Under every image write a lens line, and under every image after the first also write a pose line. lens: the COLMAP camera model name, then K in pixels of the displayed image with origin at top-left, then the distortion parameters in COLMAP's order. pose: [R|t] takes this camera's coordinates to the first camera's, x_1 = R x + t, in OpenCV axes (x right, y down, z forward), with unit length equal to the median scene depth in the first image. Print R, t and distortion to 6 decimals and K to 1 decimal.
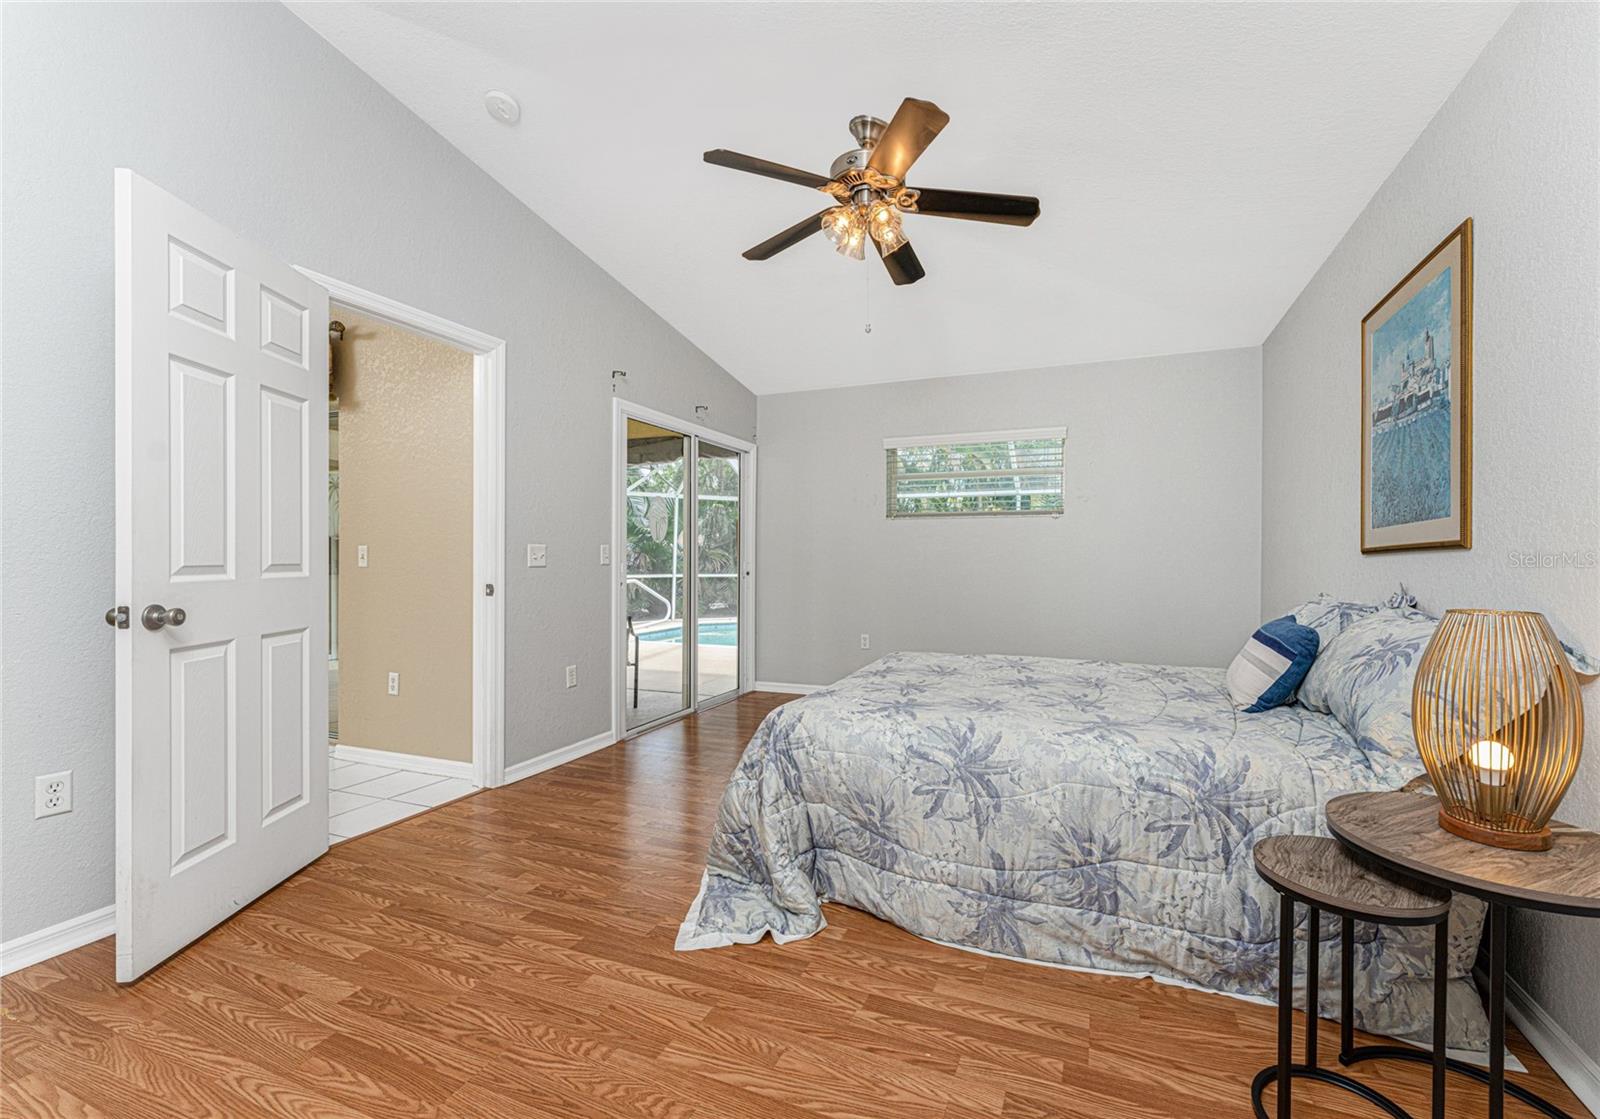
lens RADIAL K [[688.3, 0, 855.8], [0, 688.3, 564.6], [0, 0, 1]] dist [0.000165, -0.000044]
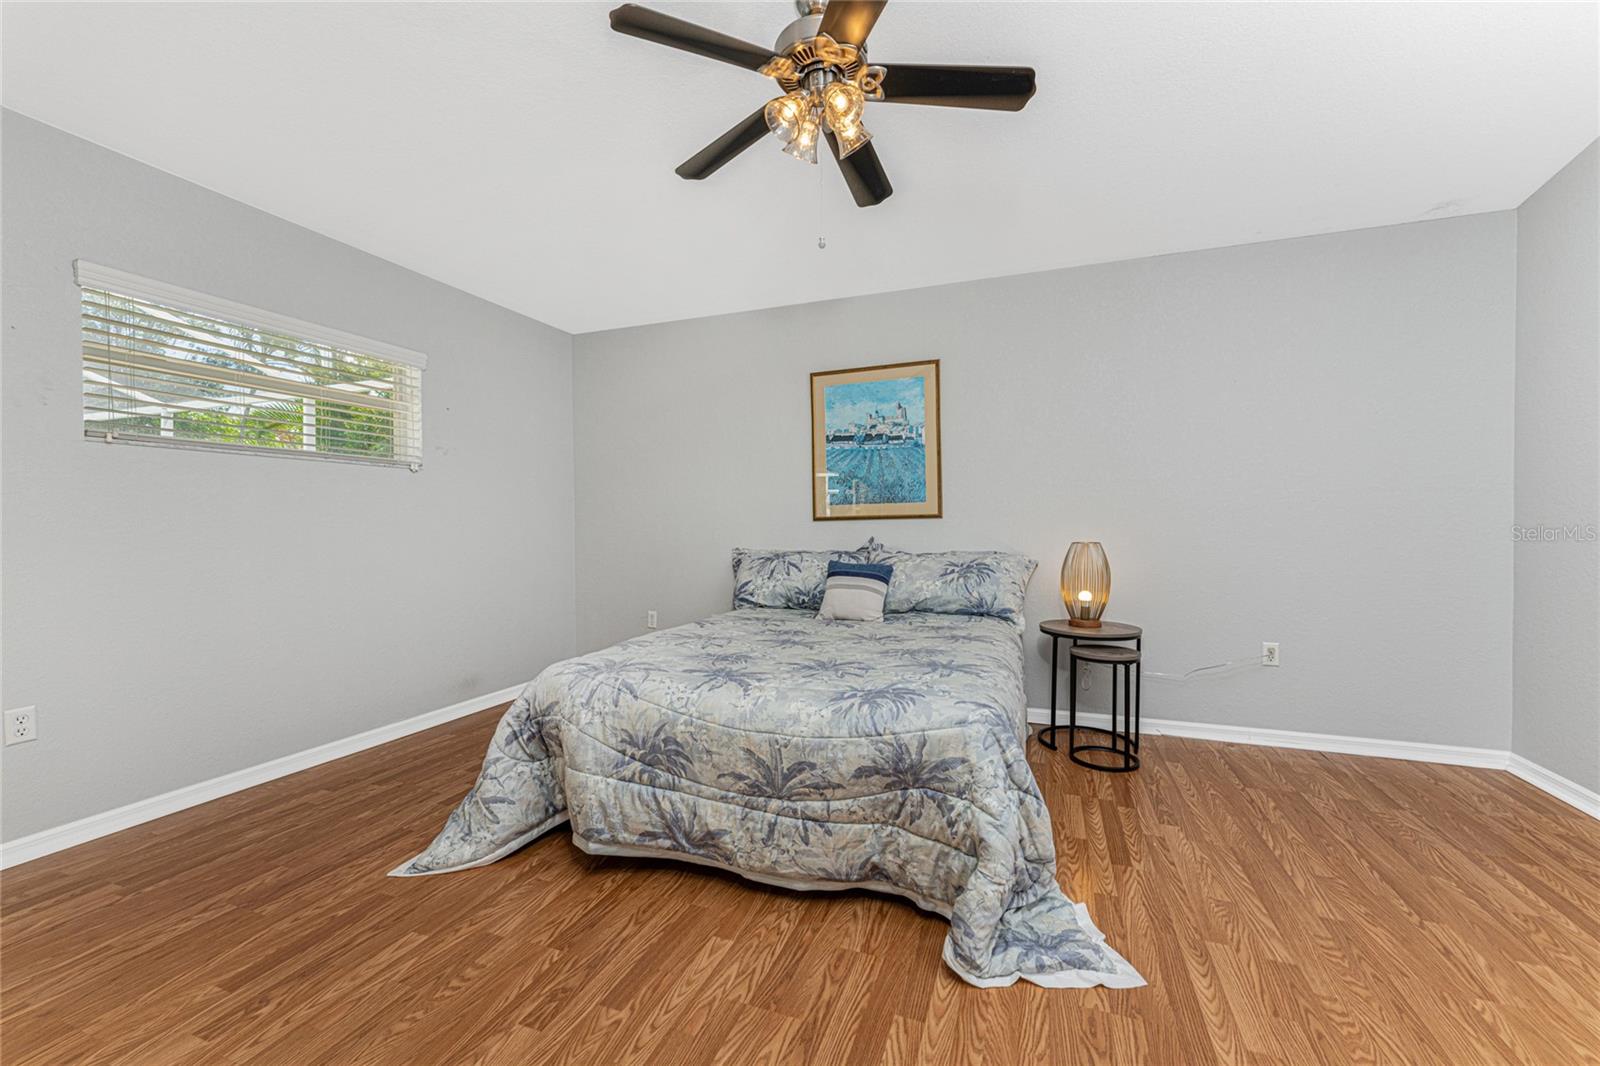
lens RADIAL K [[633.8, 0, 802.9], [0, 633.8, 537.9], [0, 0, 1]] dist [-0.000999, -0.000459]
pose [[-0.011590, -0.024067, 0.999643, -1.027928], [0.007821, 0.999678, 0.024159, -0.013191], [-0.999902, 0.008098, -0.011398, 1.431942]]
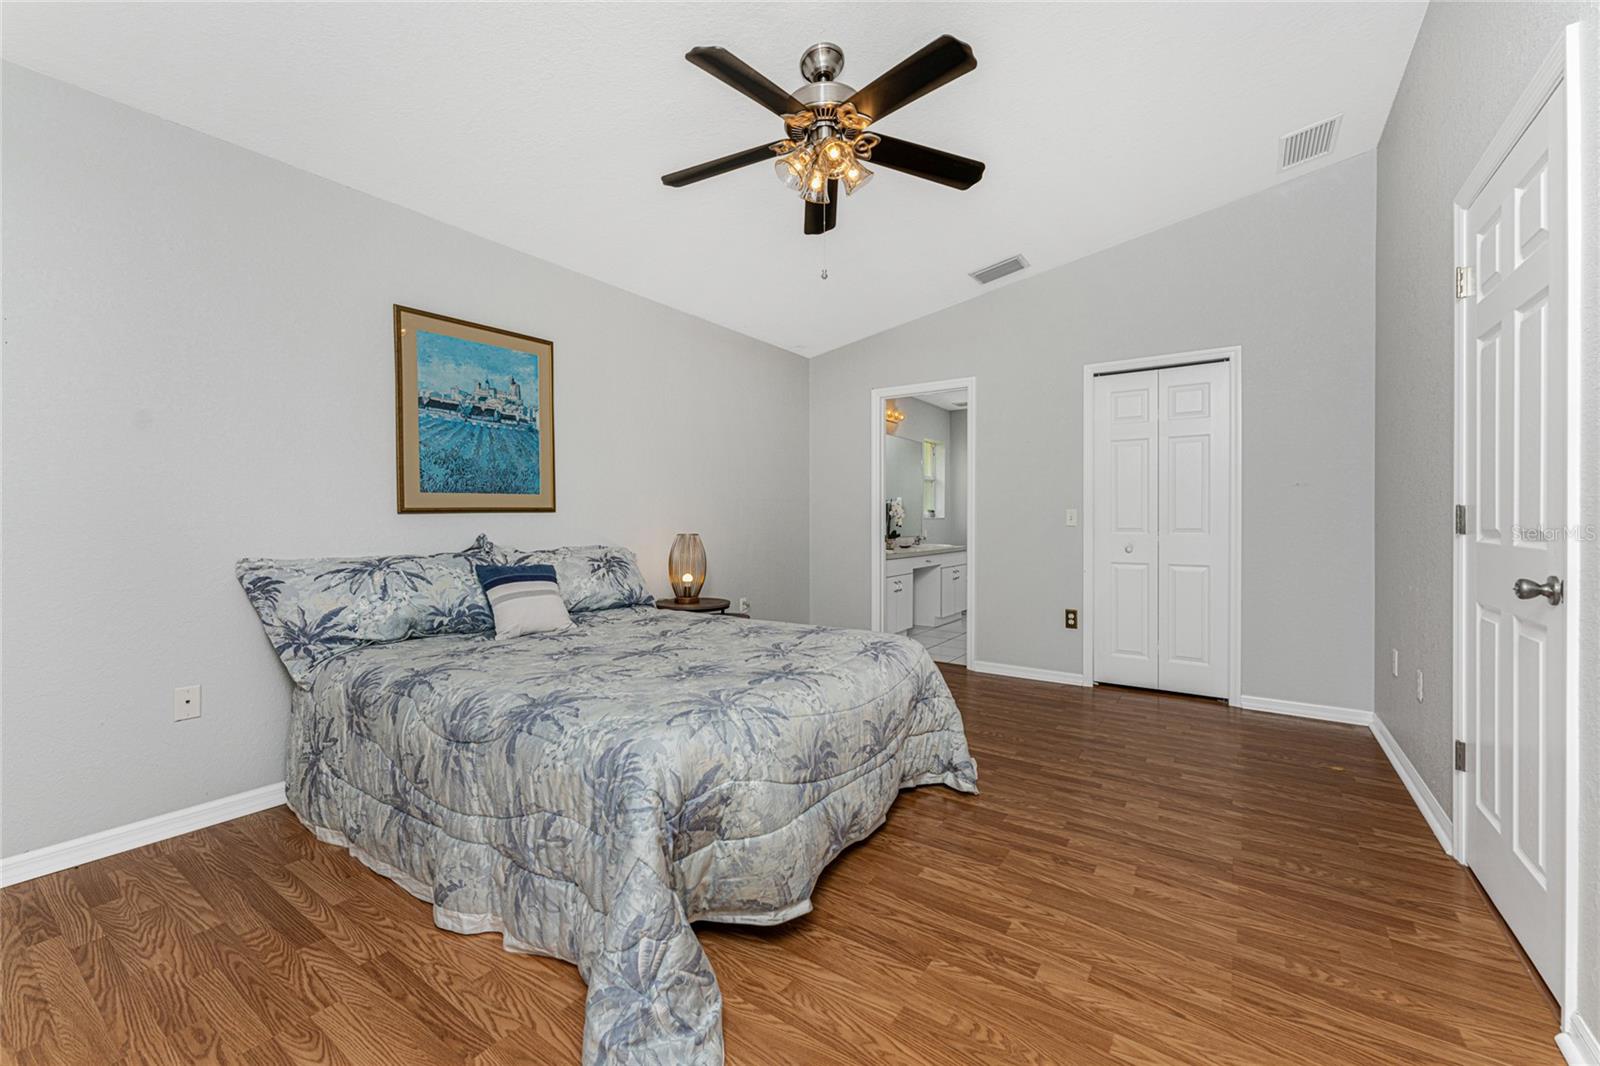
lens RADIAL K [[636.0, 0, 807.1], [0, 636.0, 526.1], [0, 0, 1]] dist [-0.000938, -0.000042]
pose [[-0.970389, -0.006822, 0.241452, -0.240516], [-0.003037, 0.999867, 0.016046, -0.015283], [-0.241529, 0.014837, -0.970280, 2.557880]]
